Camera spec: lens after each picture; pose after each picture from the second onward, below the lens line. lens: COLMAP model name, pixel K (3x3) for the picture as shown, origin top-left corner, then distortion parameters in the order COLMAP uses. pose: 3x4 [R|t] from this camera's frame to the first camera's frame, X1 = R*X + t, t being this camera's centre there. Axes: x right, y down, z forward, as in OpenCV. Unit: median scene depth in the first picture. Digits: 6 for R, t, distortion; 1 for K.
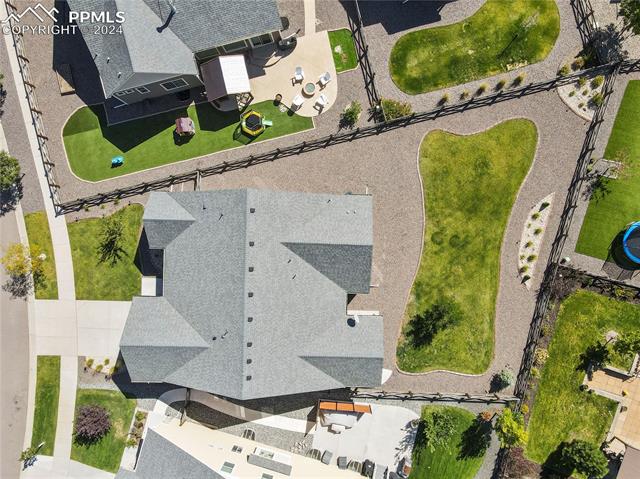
lens RADIAL K [[466.1, 0, 323.5], [0, 466.1, 240.3], [0, 0, 1]] dist [0.041212, 0.005103]
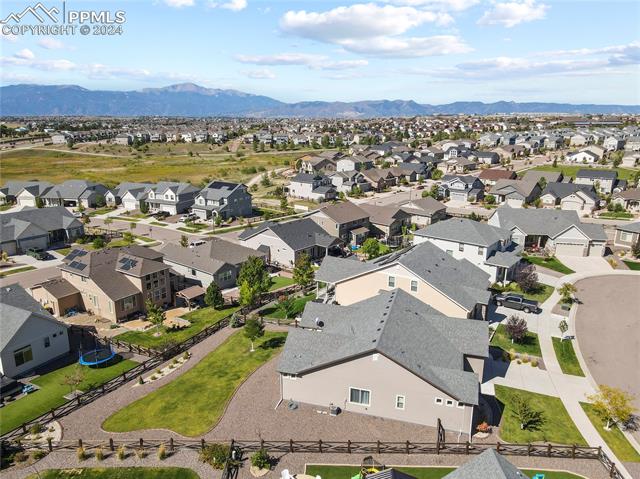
lens RADIAL K [[466.1, 0, 323.5], [0, 466.1, 240.3], [0, 0, 1]] dist [0.041212, 0.005103]
pose [[-0.965898, -0.027721, 0.257433, -0.277834], [0.255711, -0.258220, 0.931630, -0.978747], [0.040648, 0.965688, 0.256503, 0.356029]]
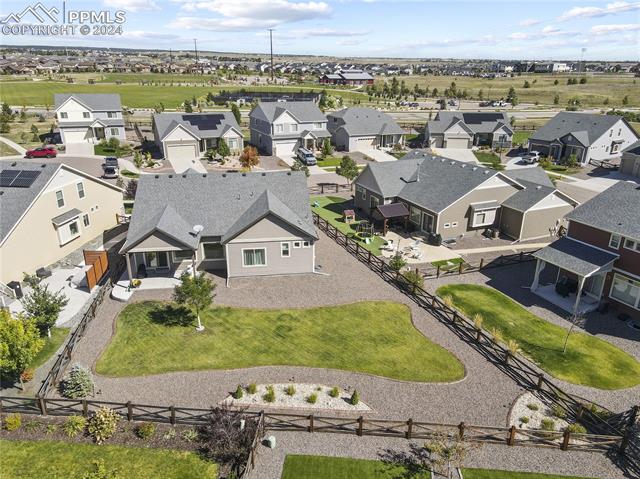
lens RADIAL K [[466.1, 0, 323.5], [0, 466.1, 240.3], [0, 0, 1]] dist [0.041212, 0.005103]
pose [[0.176365, 0.390587, -0.903514, 0.948741], [-0.983923, 0.043727, -0.173157, 0.066232], [-0.028125, 0.919527, 0.392020, 0.545987]]
